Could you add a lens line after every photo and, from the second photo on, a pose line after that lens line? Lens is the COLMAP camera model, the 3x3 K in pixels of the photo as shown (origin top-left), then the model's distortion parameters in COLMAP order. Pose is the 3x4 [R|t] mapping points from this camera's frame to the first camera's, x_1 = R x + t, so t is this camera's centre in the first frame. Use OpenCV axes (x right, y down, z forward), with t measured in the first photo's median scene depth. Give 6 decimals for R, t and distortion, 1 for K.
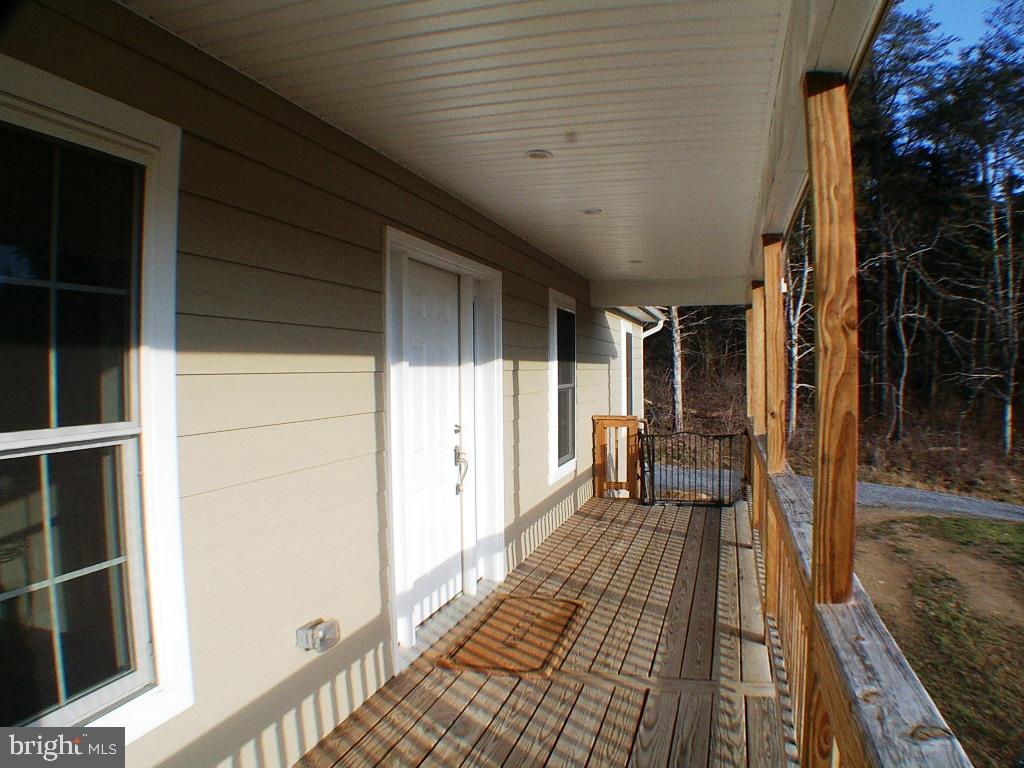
lens RADIAL K [[722.5, 0, 514.1], [0, 722.5, 383.6], [0, 0, 1]] dist [-0.236527, 0.104733]
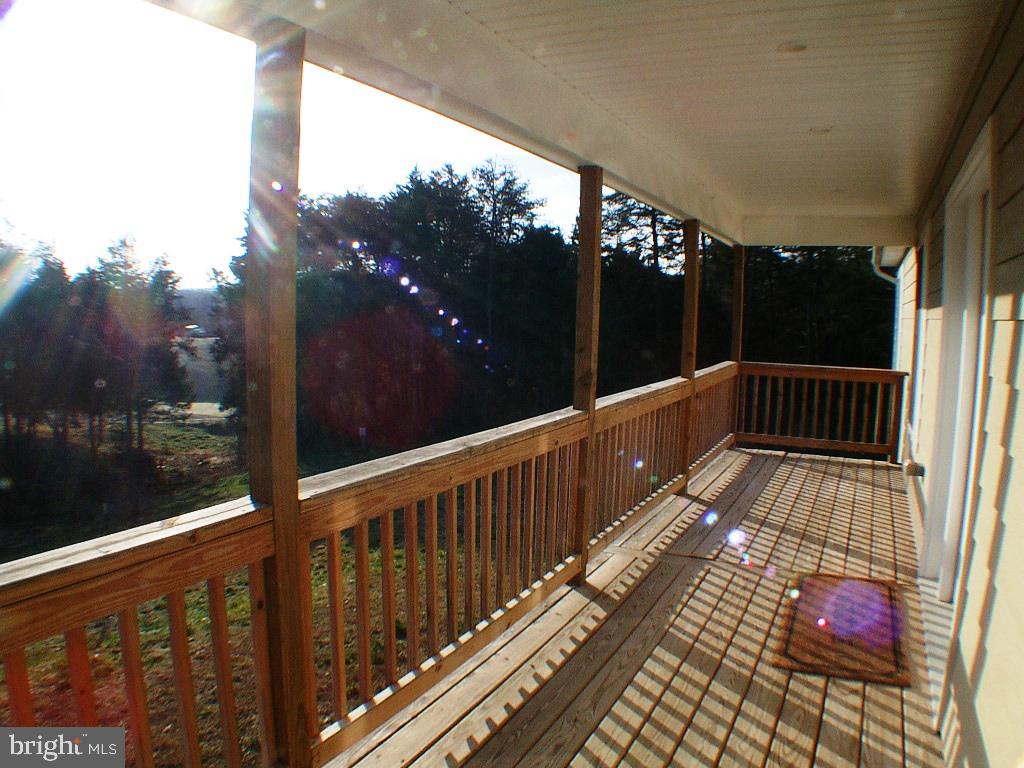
lens RADIAL K [[722.5, 0, 514.1], [0, 722.5, 383.6], [0, 0, 1]] dist [-0.236527, 0.104733]
pose [[-0.981297, -0.032638, 0.189715, 0.268231], [-0.008808, 0.992102, 0.125122, -0.035359], [-0.192300, 0.121111, -0.973834, 1.905518]]
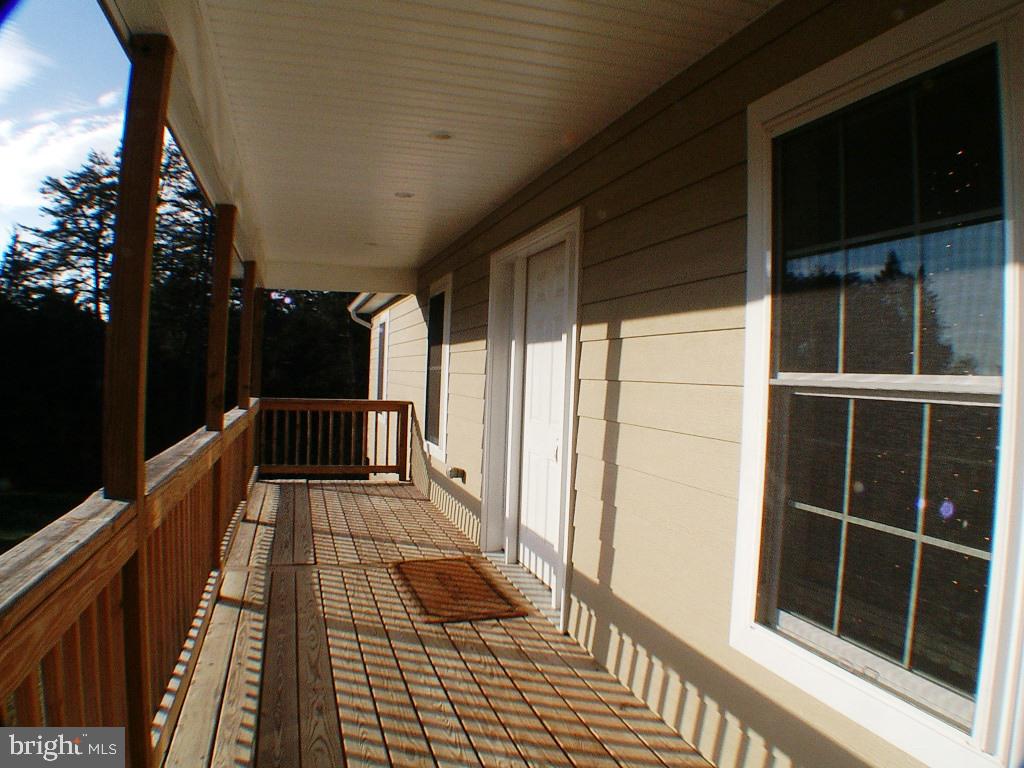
lens RADIAL K [[722.5, 0, 514.1], [0, 722.5, 383.6], [0, 0, 1]] dist [-0.236527, 0.104733]
pose [[-0.838614, -0.010969, -0.544615, 0.537063], [-0.037603, 0.998578, 0.037791, -0.001639], [0.543426, 0.052171, -0.837834, 2.006470]]
